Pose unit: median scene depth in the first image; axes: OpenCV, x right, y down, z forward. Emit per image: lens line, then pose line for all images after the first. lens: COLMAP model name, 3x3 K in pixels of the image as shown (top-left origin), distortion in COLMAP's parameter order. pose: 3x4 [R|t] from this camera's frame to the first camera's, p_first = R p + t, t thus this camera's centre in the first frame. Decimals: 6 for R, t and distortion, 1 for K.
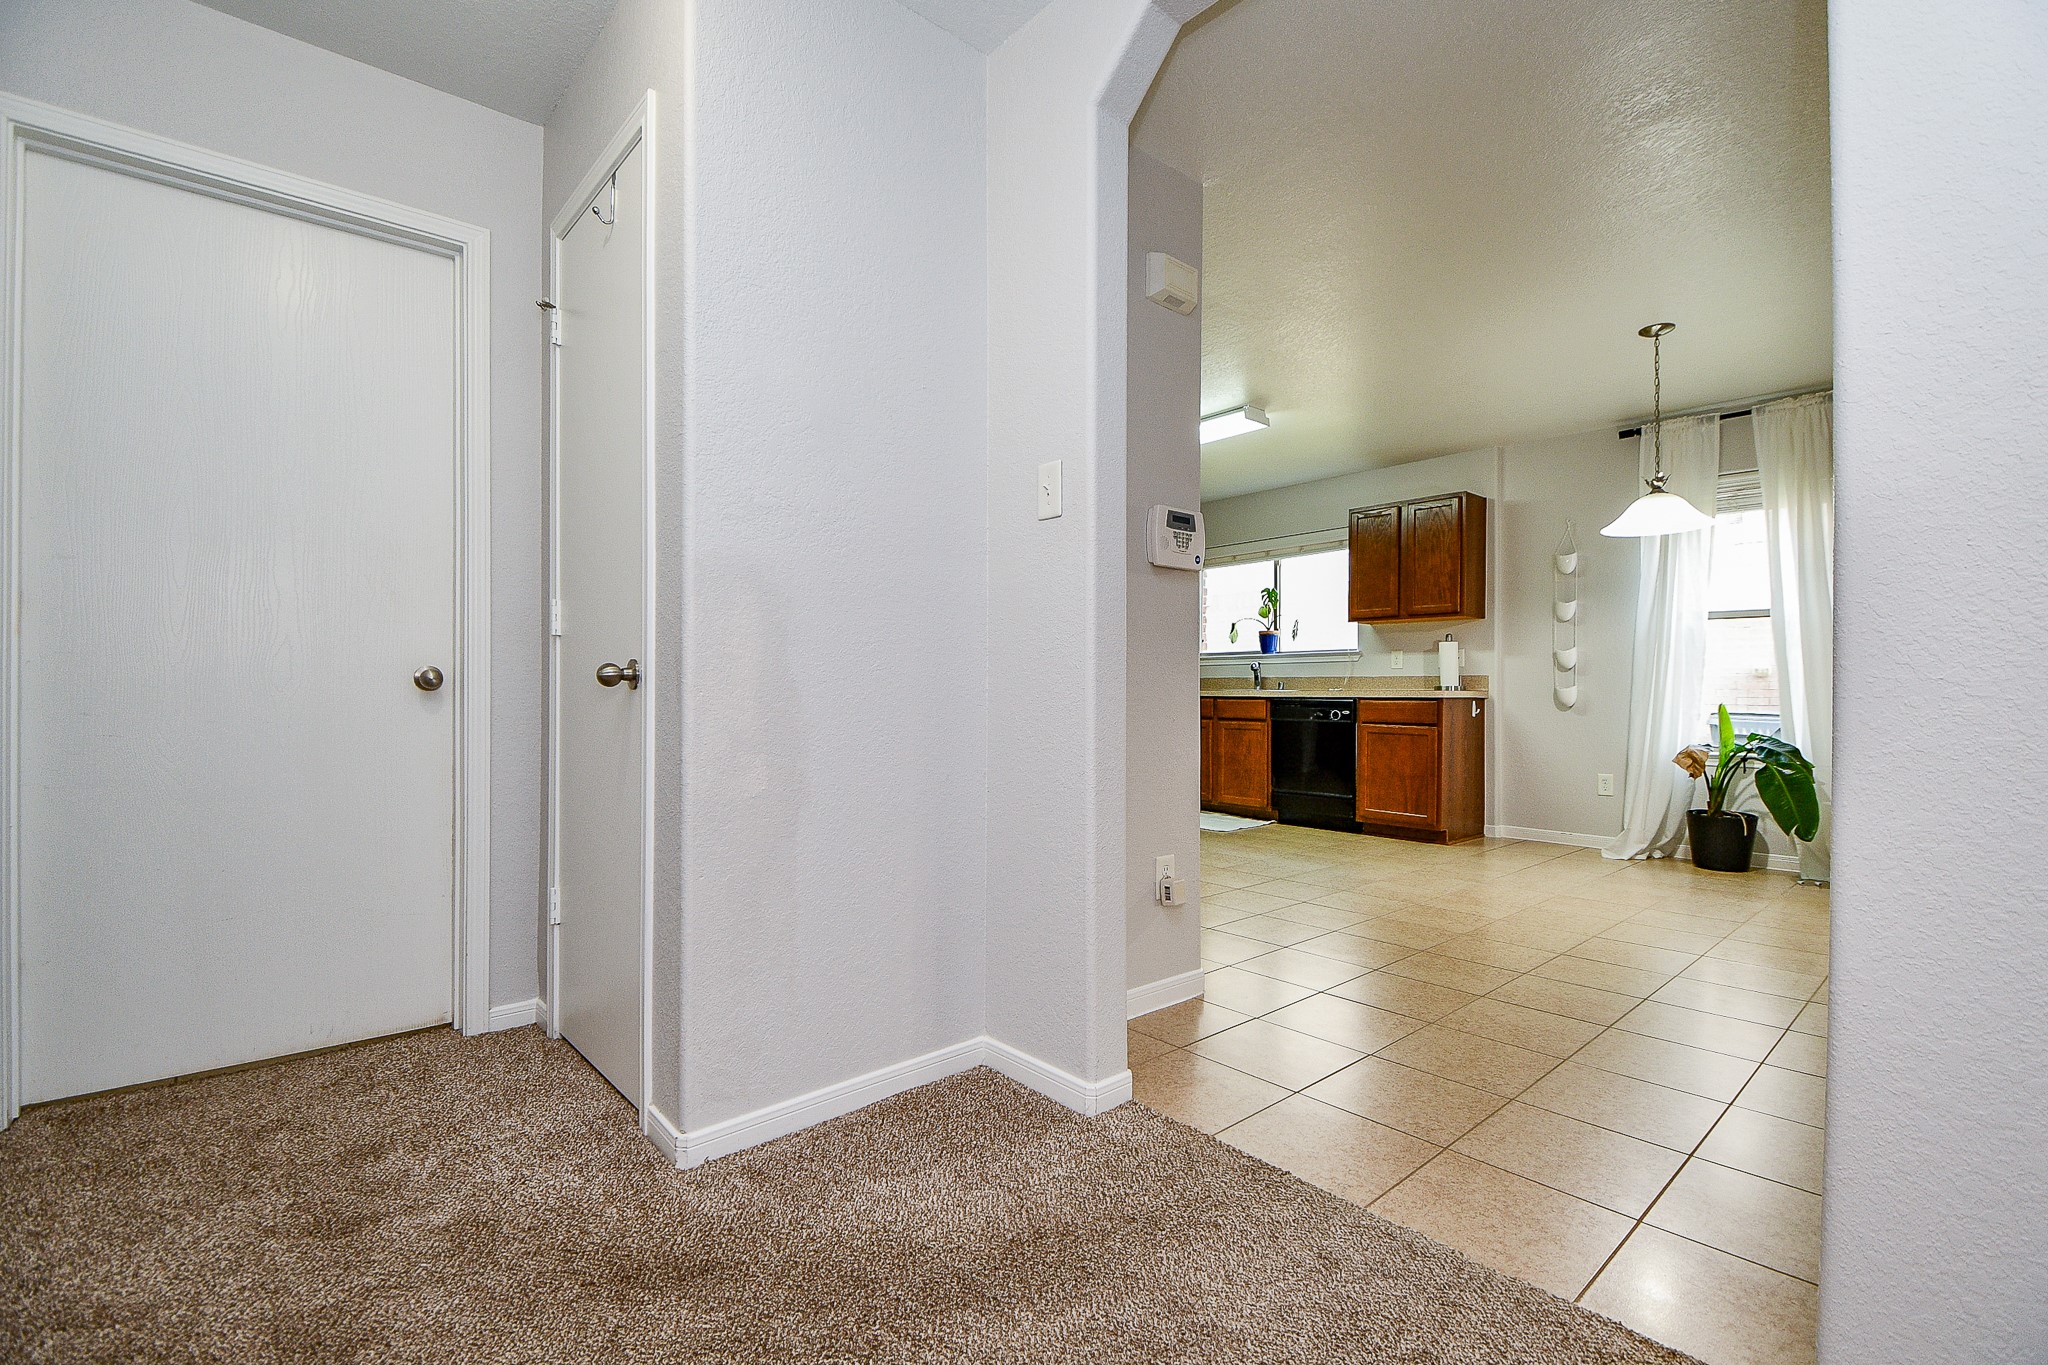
lens RADIAL K [[912.5, 0, 1031.0], [0, 912.5, 686.8], [0, 0, 1]] dist [0.008461, -0.020103]
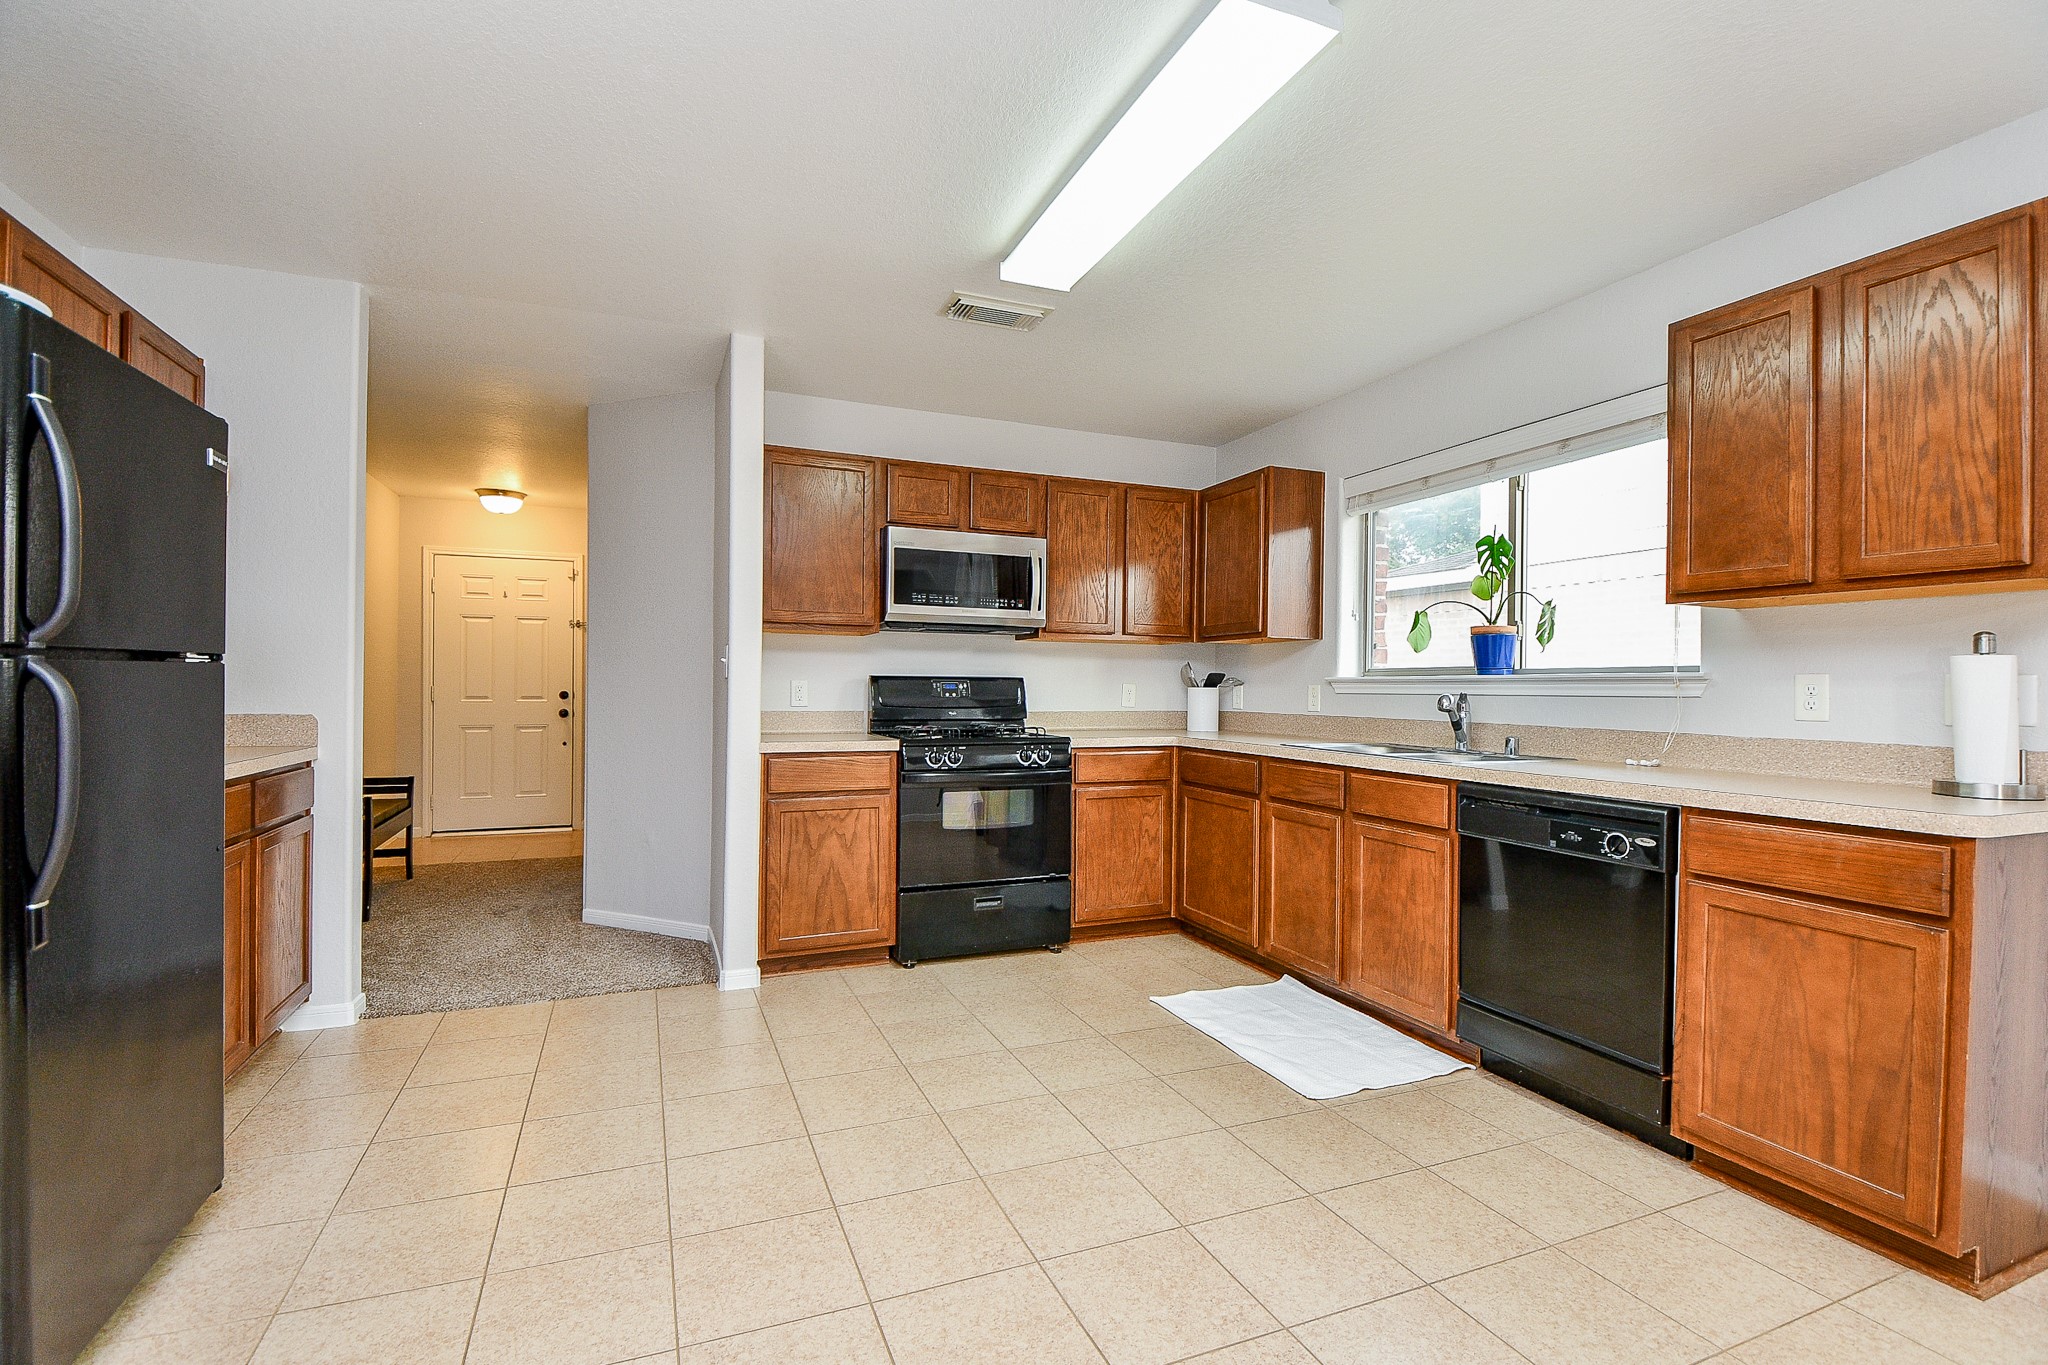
lens RADIAL K [[912.5, 0, 1031.0], [0, 912.5, 686.8], [0, 0, 1]] dist [0.008461, -0.020103]
pose [[0.943046, 0.006155, -0.332606, 0.212354], [-0.004622, 0.999975, 0.005400, -0.034282], [0.332631, -0.003555, 0.943050, 0.516321]]
